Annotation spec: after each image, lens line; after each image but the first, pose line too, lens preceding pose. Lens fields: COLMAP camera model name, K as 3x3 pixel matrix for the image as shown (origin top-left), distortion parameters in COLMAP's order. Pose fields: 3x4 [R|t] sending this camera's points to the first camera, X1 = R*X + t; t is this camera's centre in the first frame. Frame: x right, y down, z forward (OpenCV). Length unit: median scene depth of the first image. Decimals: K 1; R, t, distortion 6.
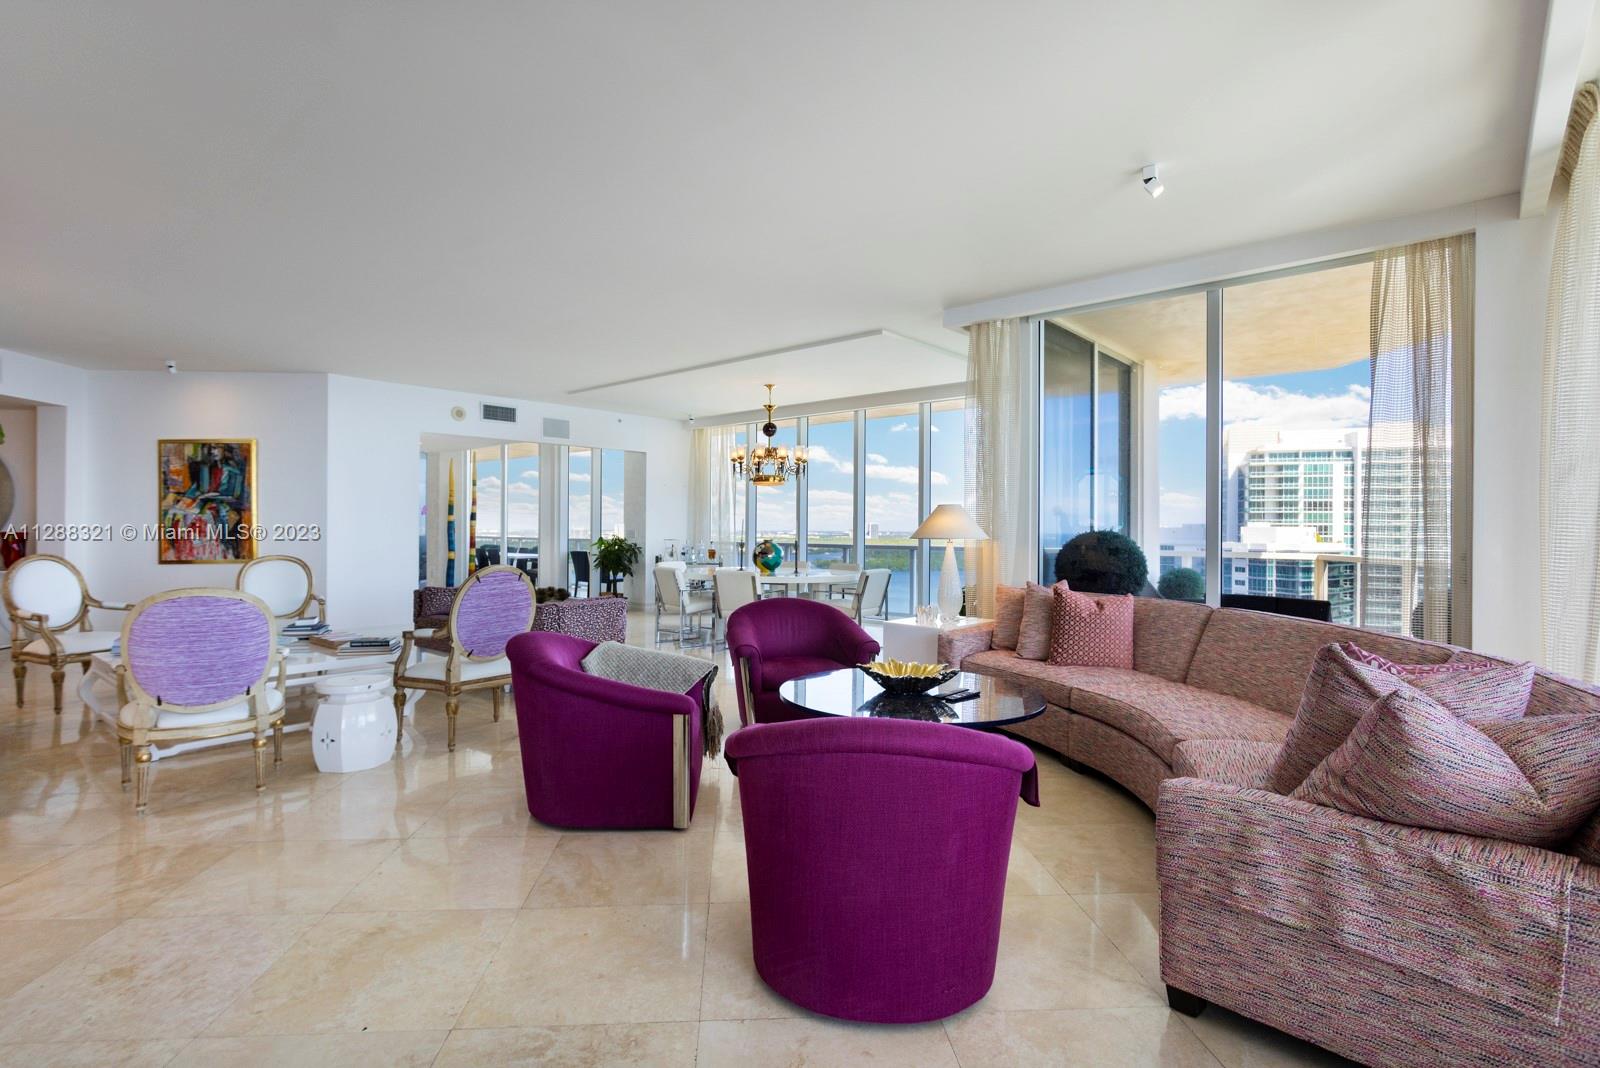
lens RADIAL K [[760.4, 0, 782.5], [0, 760.4, 524.9], [0, 0, 1]] dist [-0.001603, 0.000744]
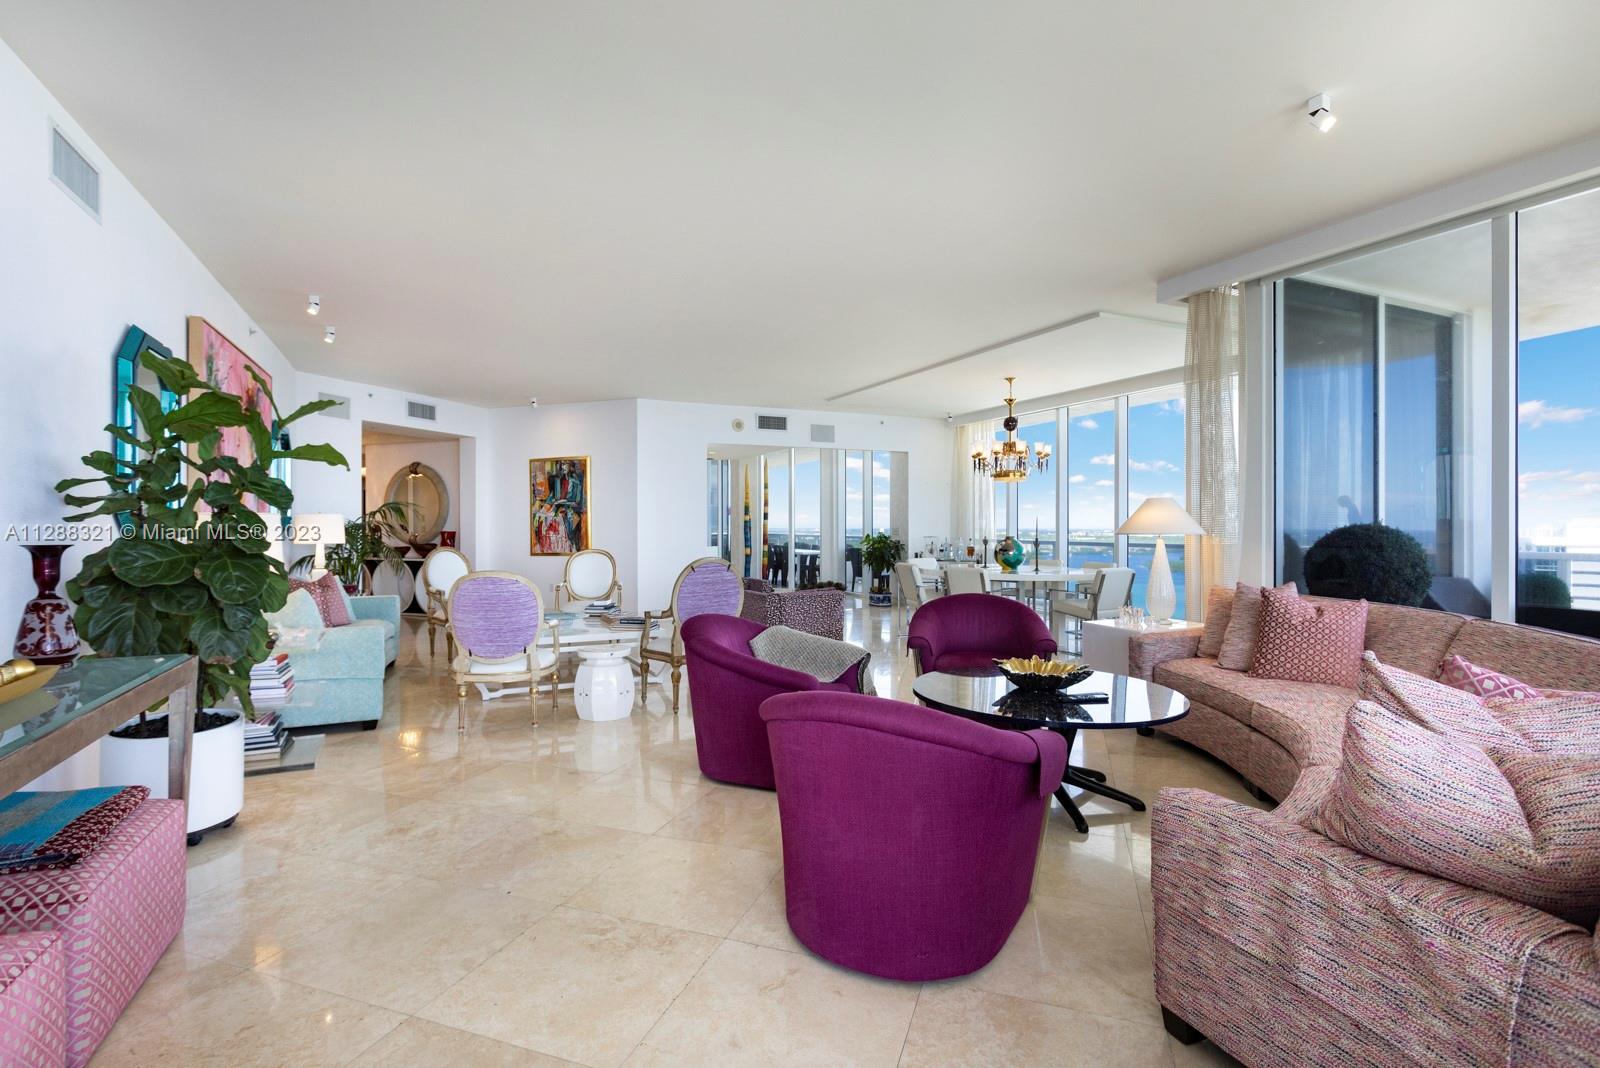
lens RADIAL K [[760.4, 0, 782.5], [0, 760.4, 524.9], [0, 0, 1]] dist [-0.001603, 0.000744]
pose [[0.915290, -0.006651, -0.402741, 0.209278], [0.007519, 0.999972, 0.000573, 0.003746], [0.402726, -0.003553, 0.915314, -0.021084]]
